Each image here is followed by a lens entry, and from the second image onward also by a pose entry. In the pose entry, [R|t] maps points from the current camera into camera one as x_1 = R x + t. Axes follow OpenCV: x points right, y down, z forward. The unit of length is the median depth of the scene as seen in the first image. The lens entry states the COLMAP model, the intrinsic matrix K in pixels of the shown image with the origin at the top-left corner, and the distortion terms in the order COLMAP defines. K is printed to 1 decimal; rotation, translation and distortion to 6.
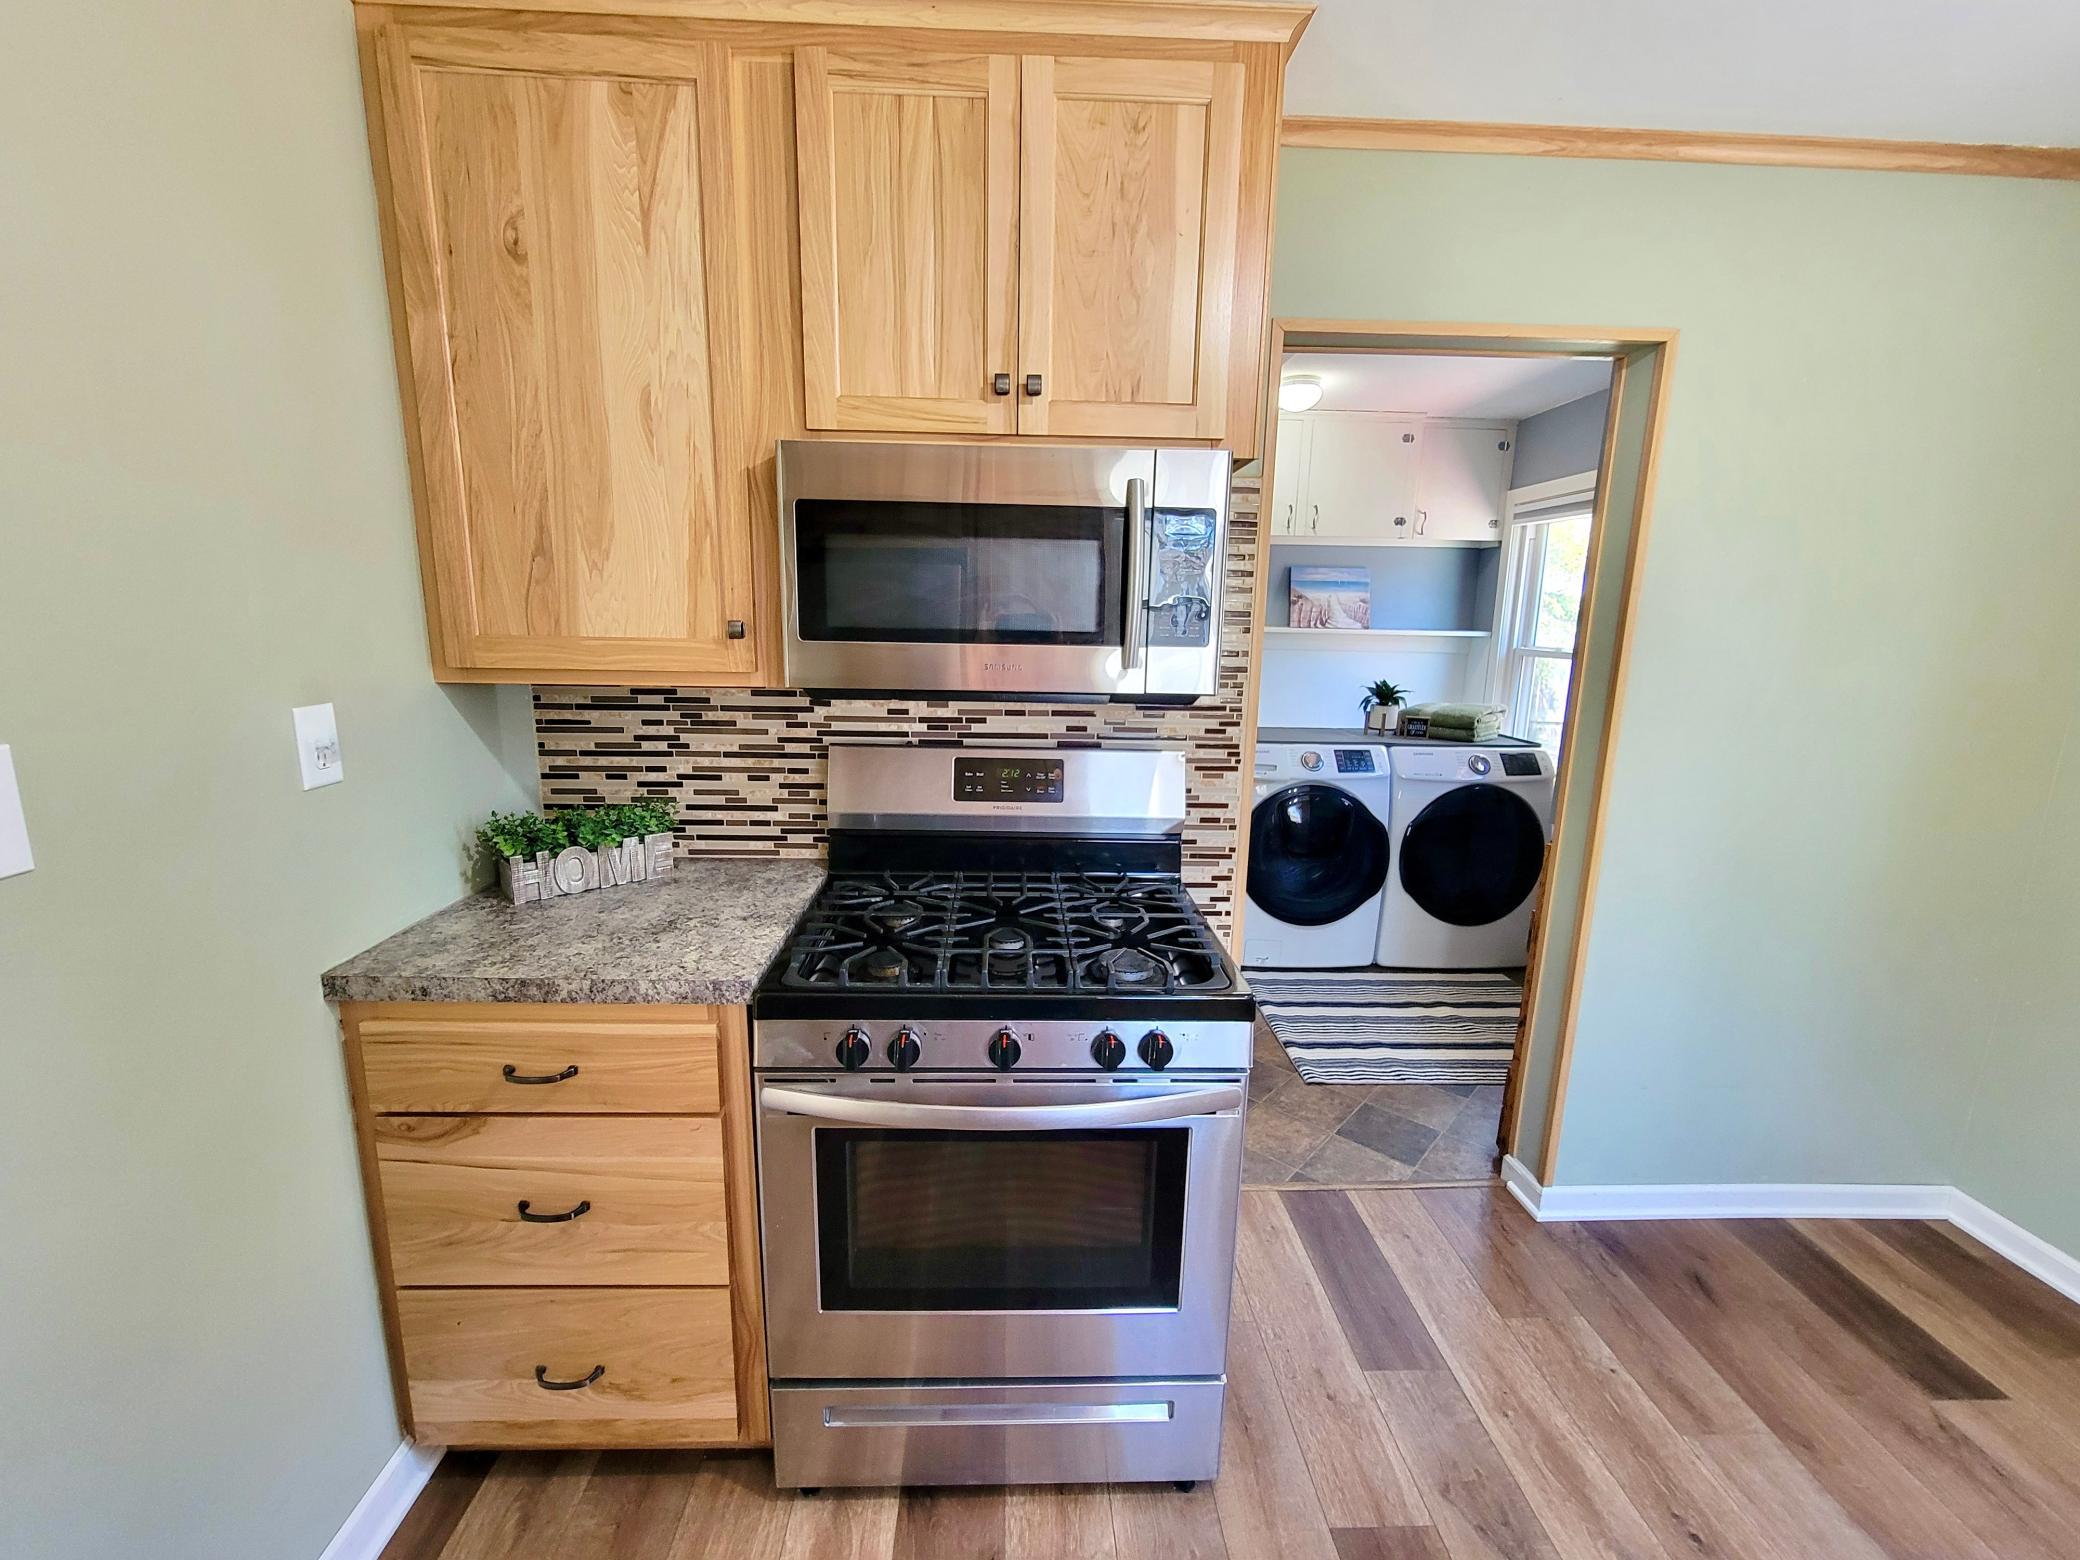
lens RADIAL K [[850.7, 0, 1031.7], [0, 850.7, 782.7], [0, 0, 1]] dist [-0.001175, -0.000309]
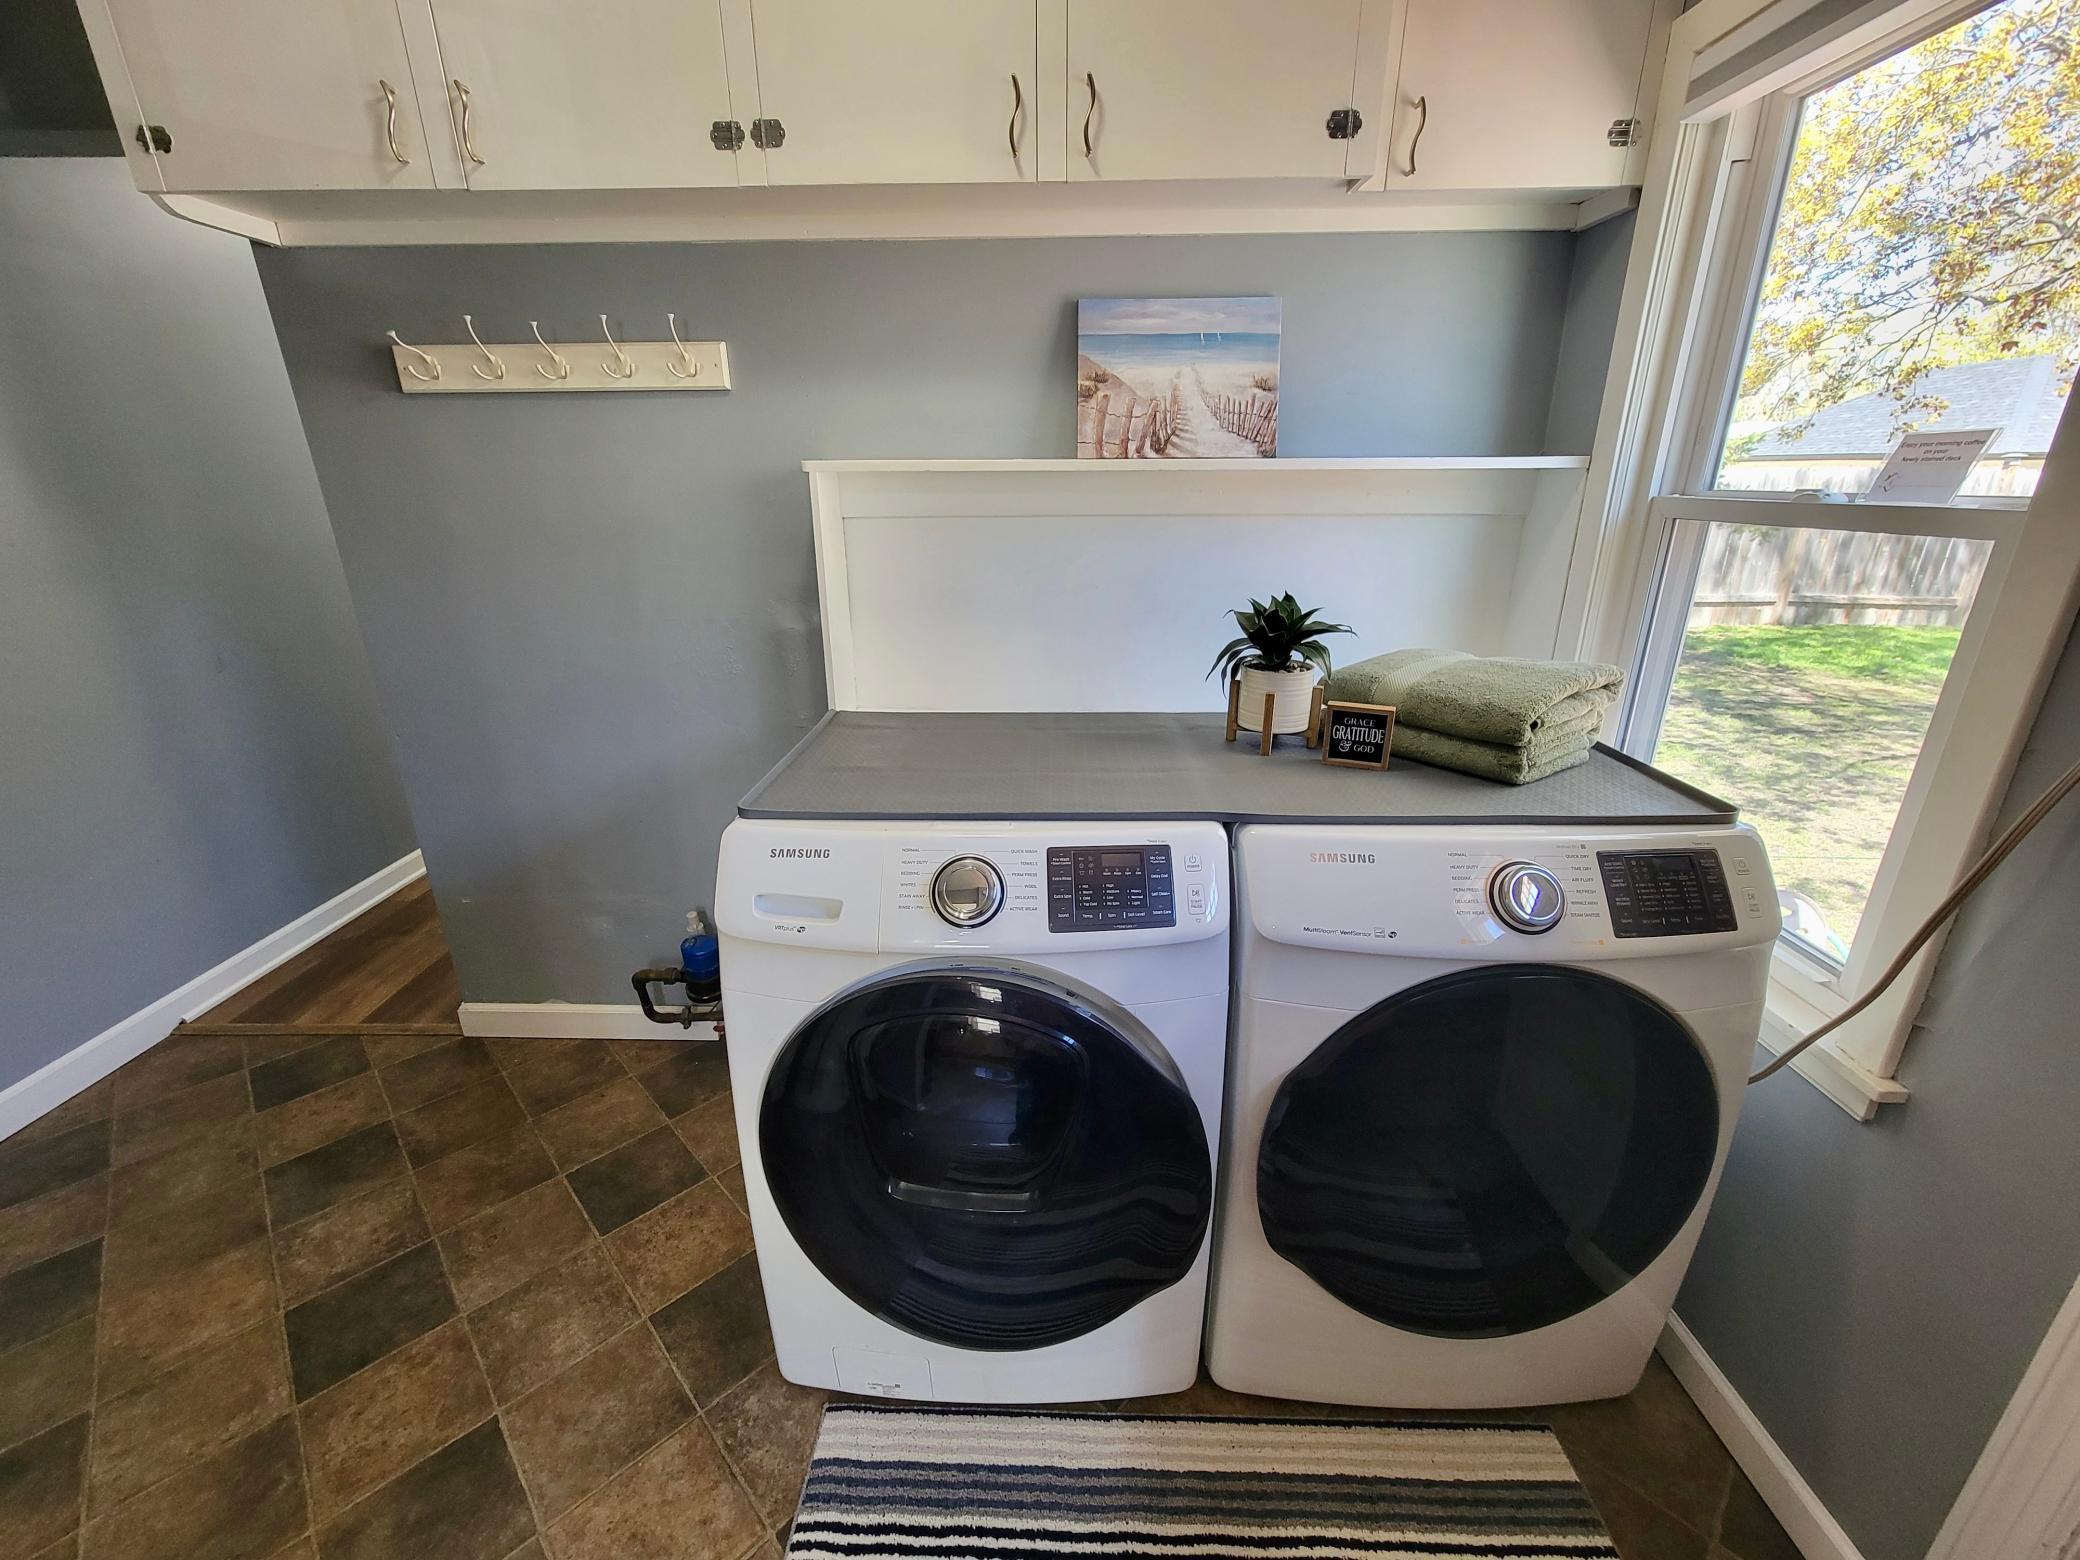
lens RADIAL K [[850.7, 0, 1031.7], [0, 850.7, 782.7], [0, 0, 1]] dist [-0.001175, -0.000309]
pose [[0.998433, -0.008288, -0.055349, 0.336386], [0.016268, 0.989250, 0.145327, -0.098638], [0.053550, -0.146000, 0.987834, 0.638168]]
